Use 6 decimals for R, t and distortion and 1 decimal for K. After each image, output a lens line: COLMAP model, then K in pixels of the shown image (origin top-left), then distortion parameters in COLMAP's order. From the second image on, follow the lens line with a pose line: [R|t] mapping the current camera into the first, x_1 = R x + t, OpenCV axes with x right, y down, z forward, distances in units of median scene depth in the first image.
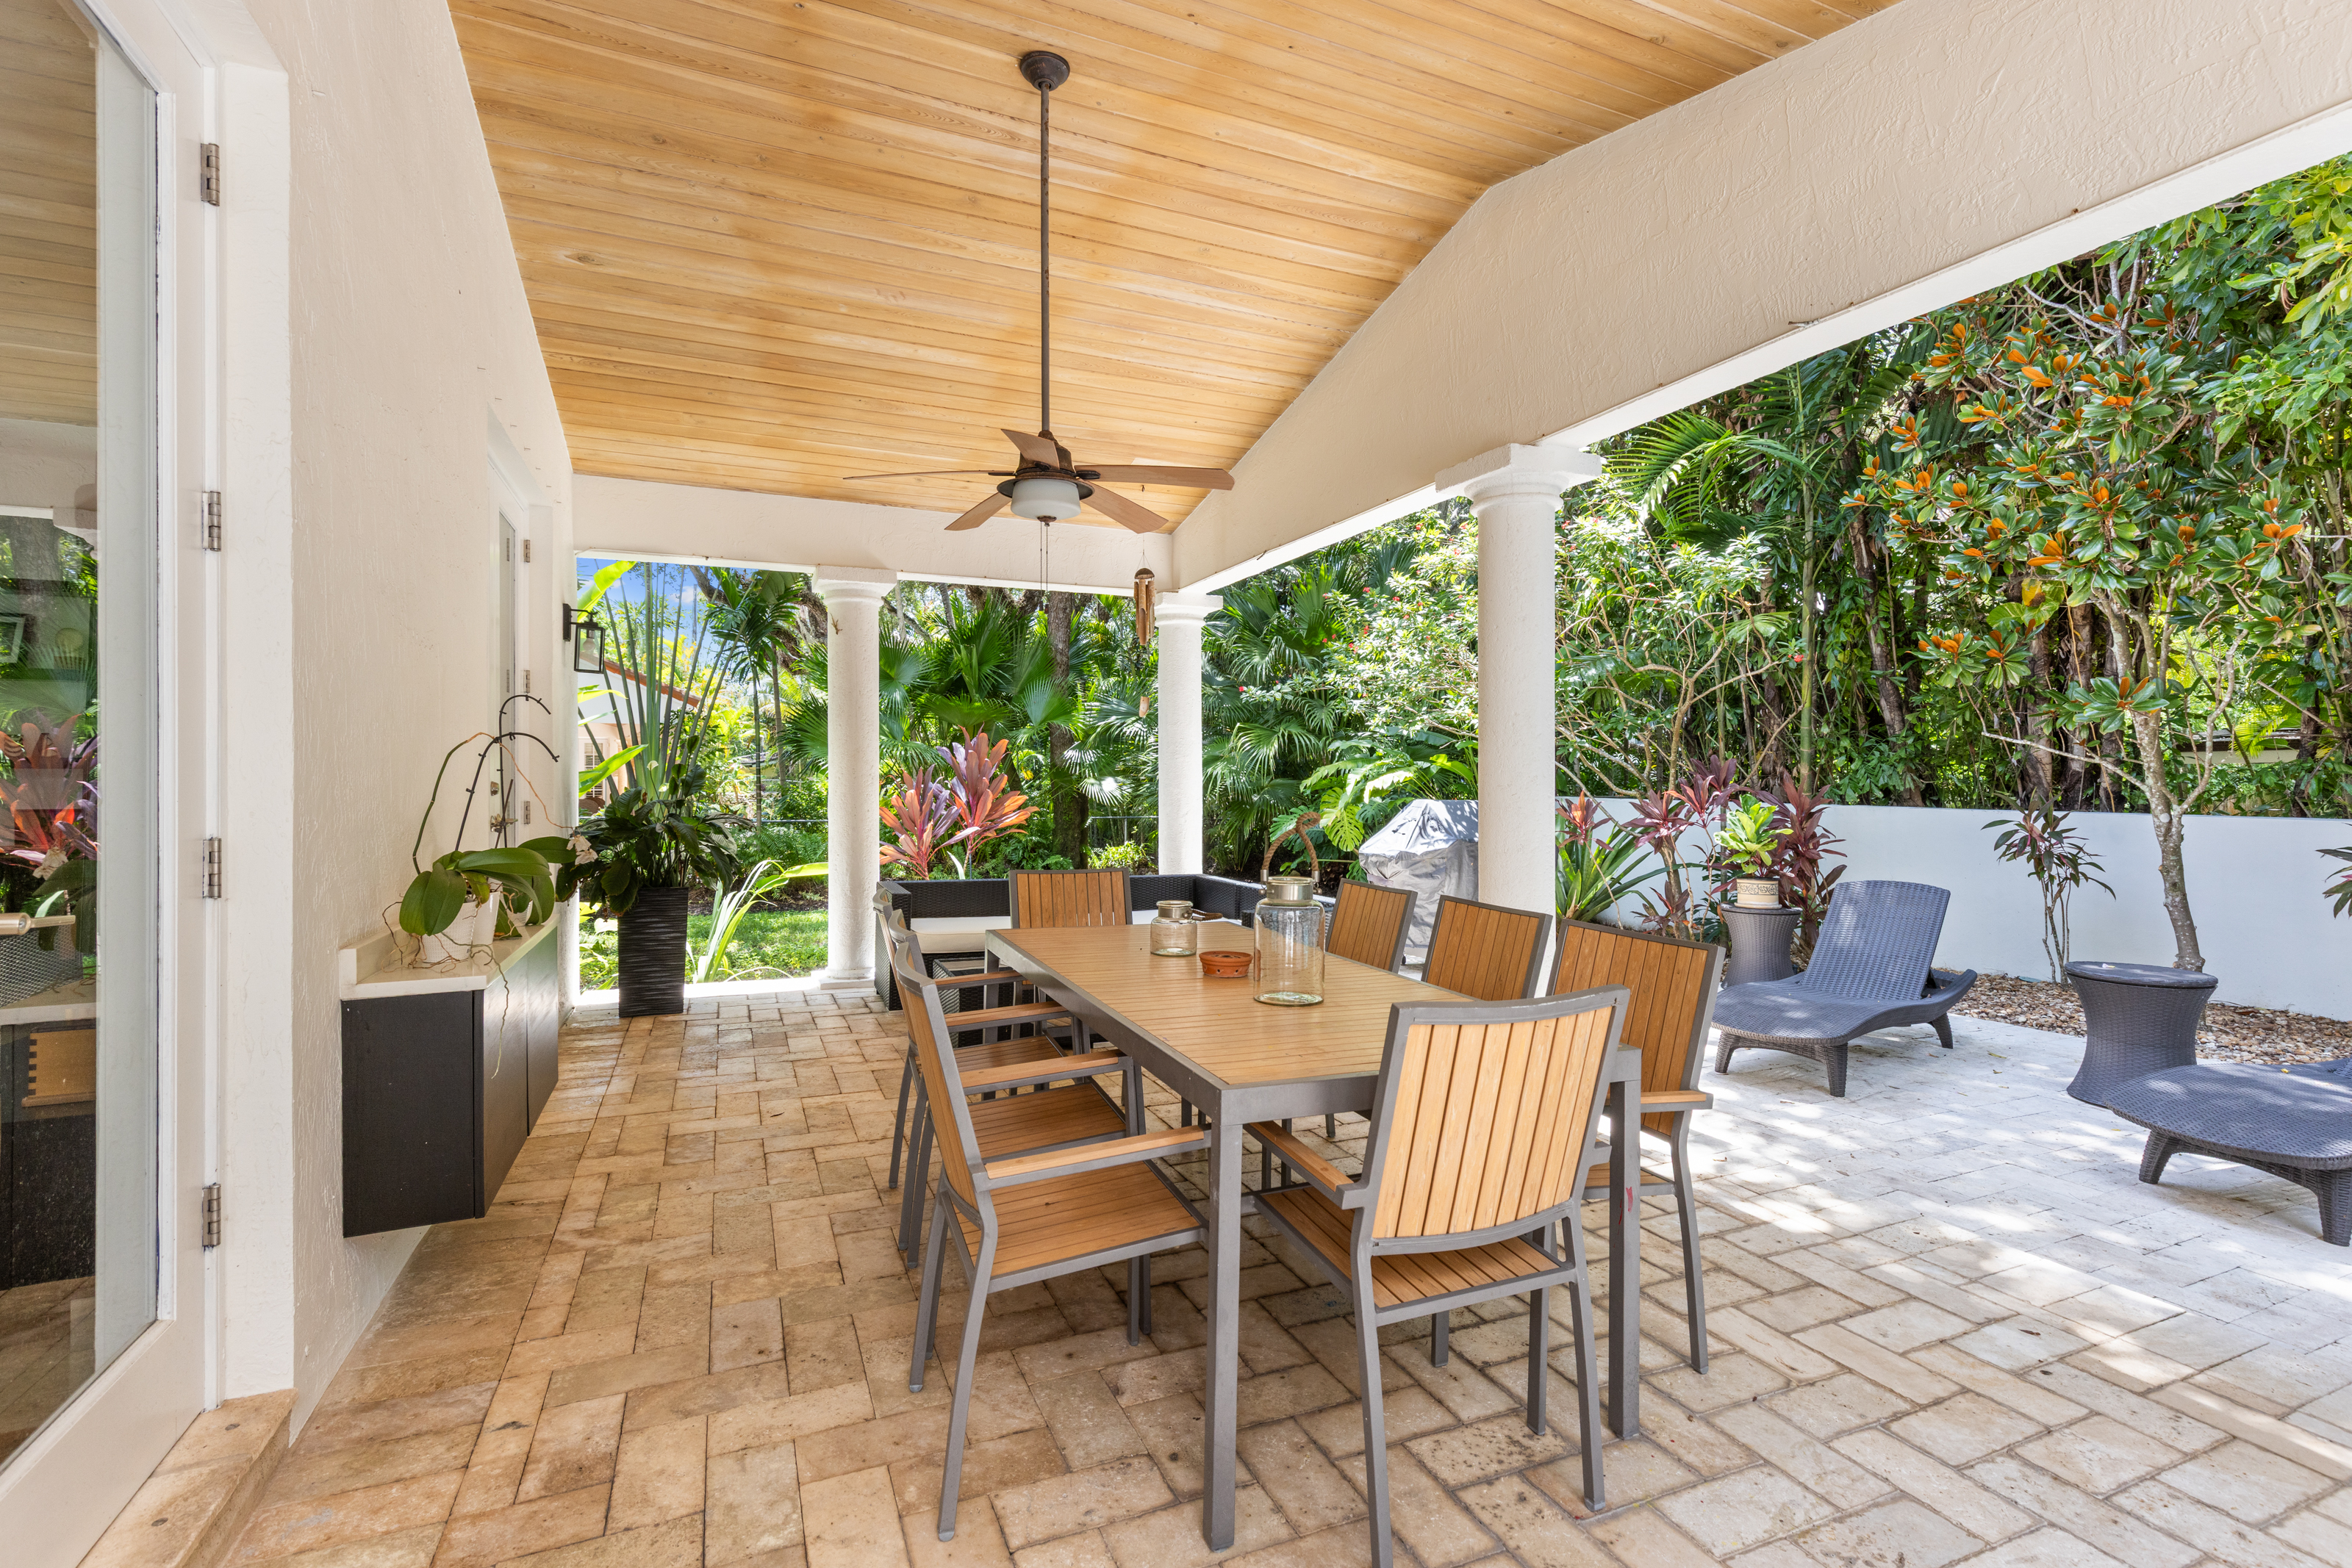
lens RADIAL K [[1095.1, 0, 1191.9], [0, 1095.1, 759.8], [0, 0, 1]] dist [-0.000347, -0.000033]
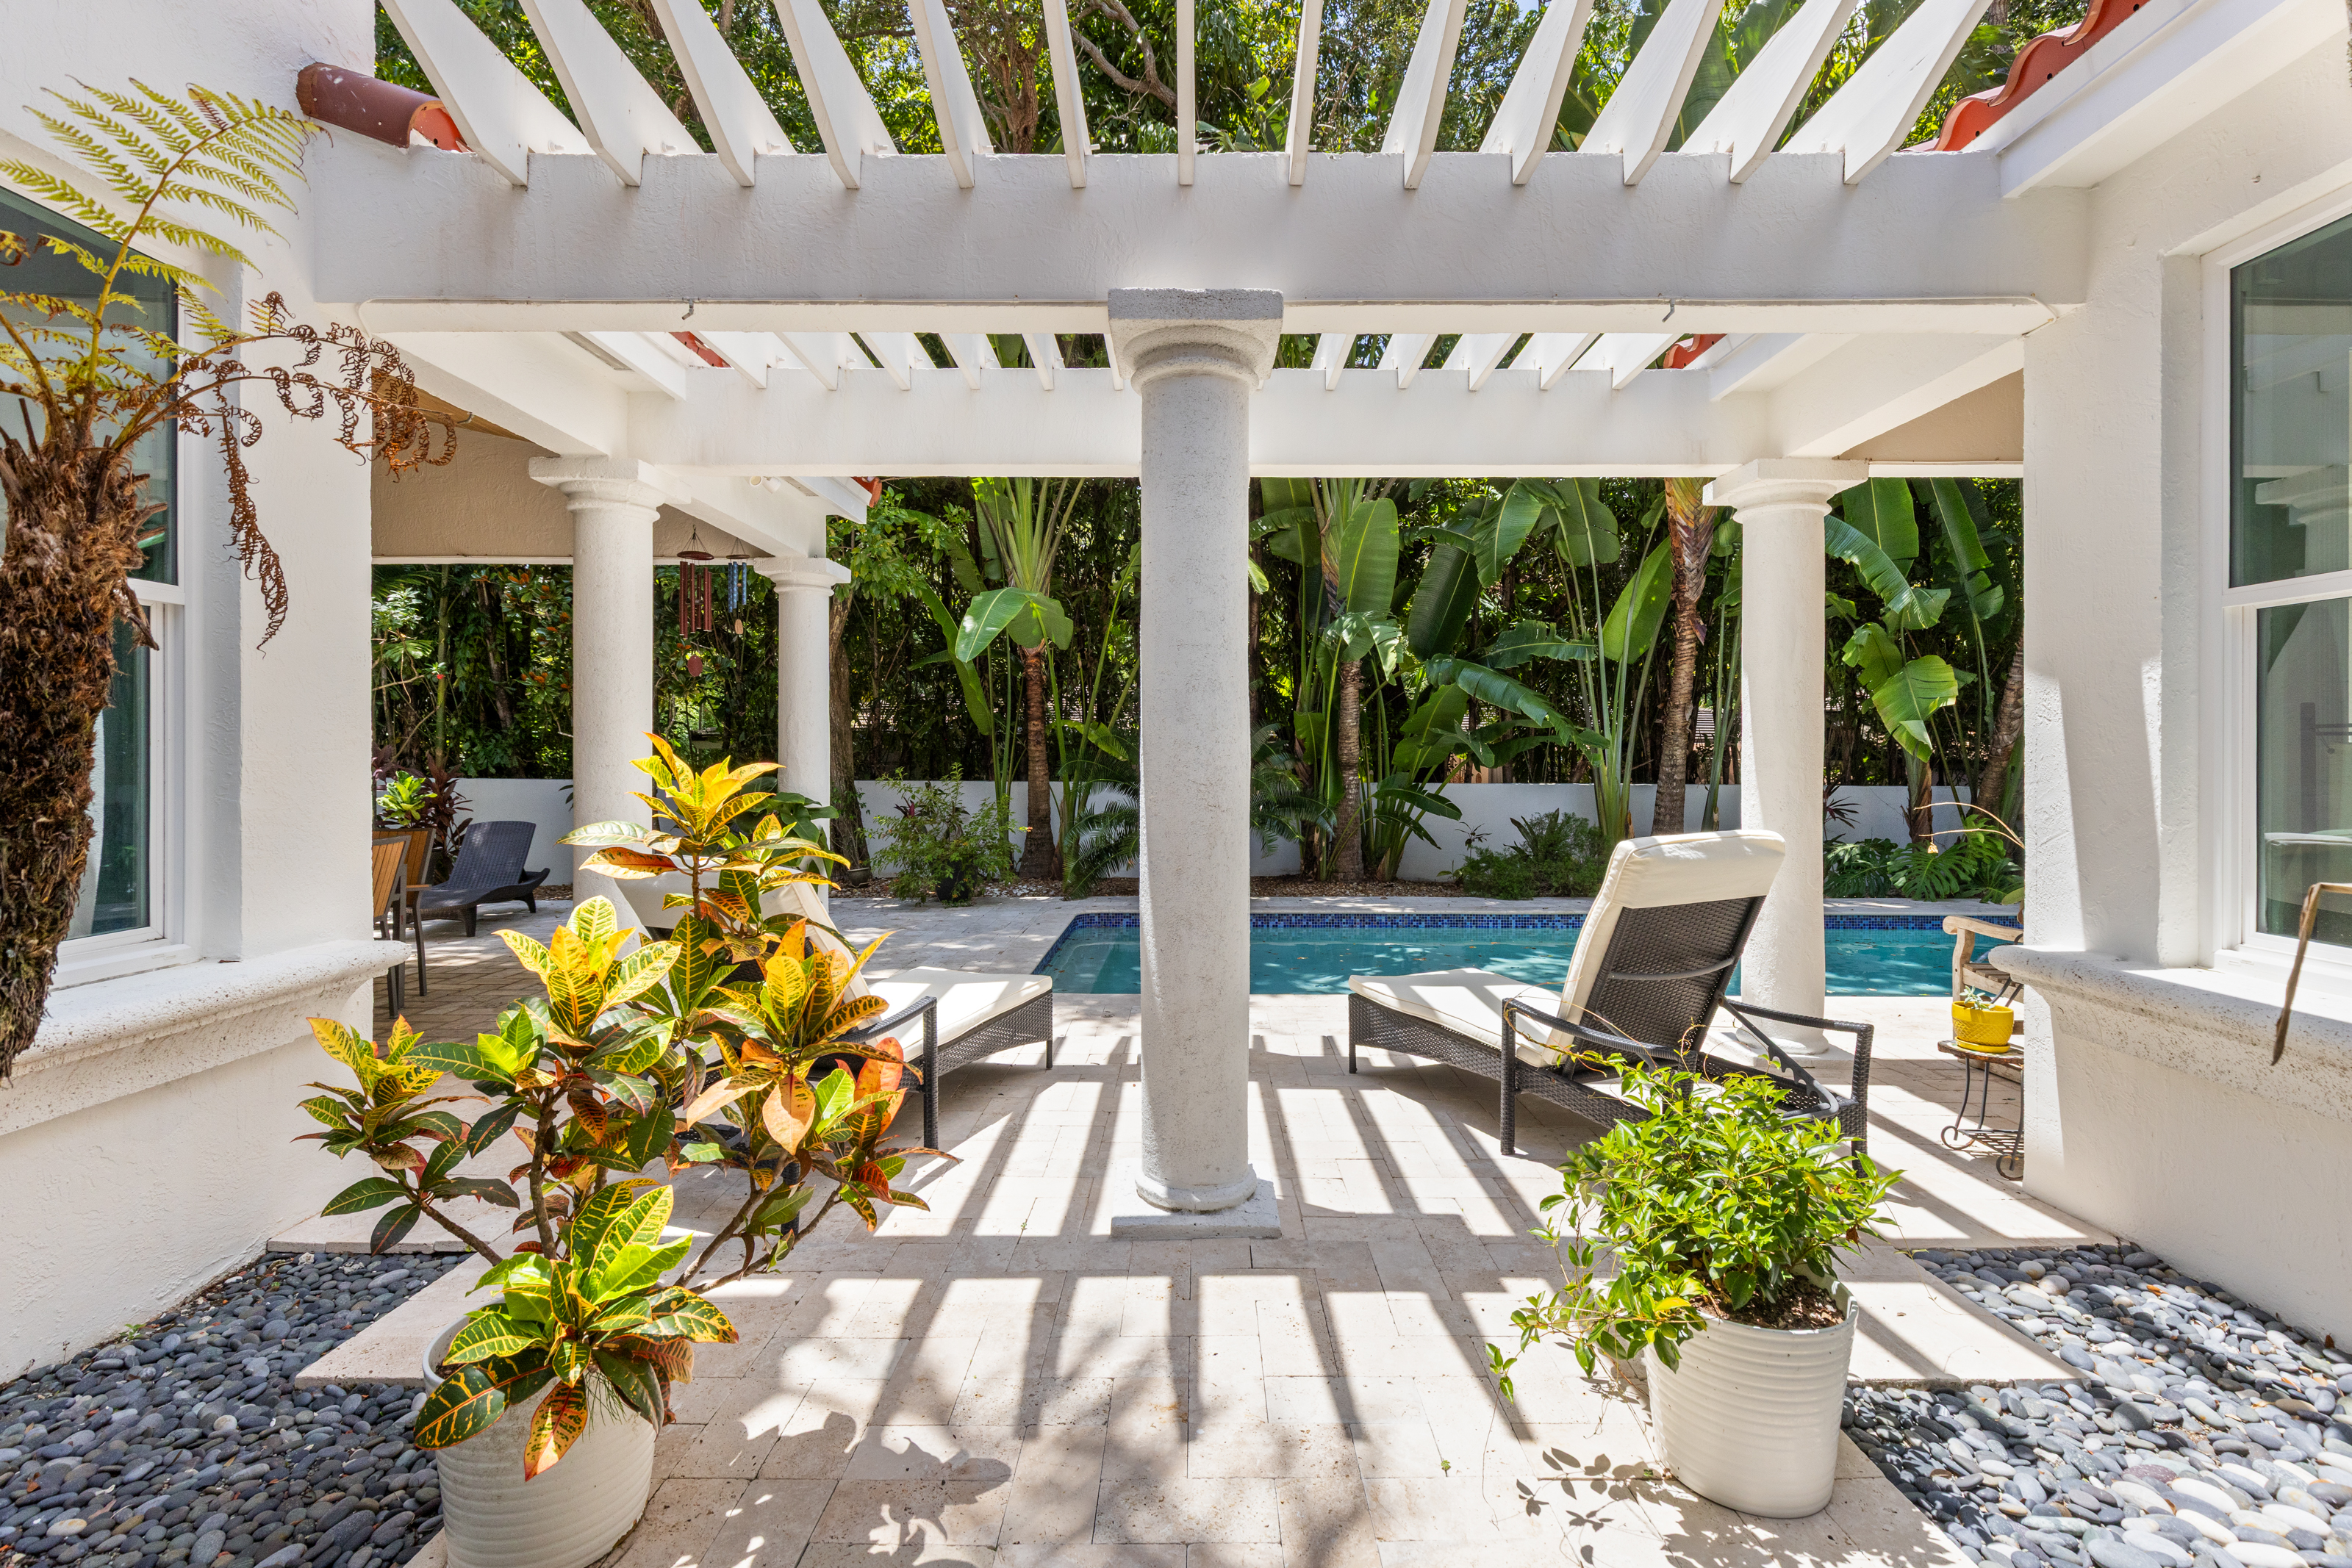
lens RADIAL K [[1095.1, 0, 1191.9], [0, 1095.1, 759.8], [0, 0, 1]] dist [-0.000347, -0.000033]
pose [[0.427135, -0.001908, 0.904186, -0.273485], [-0.017225, 0.999799, 0.010246, -0.011885], [-0.904024, -0.019951, 0.427017, -0.428835]]
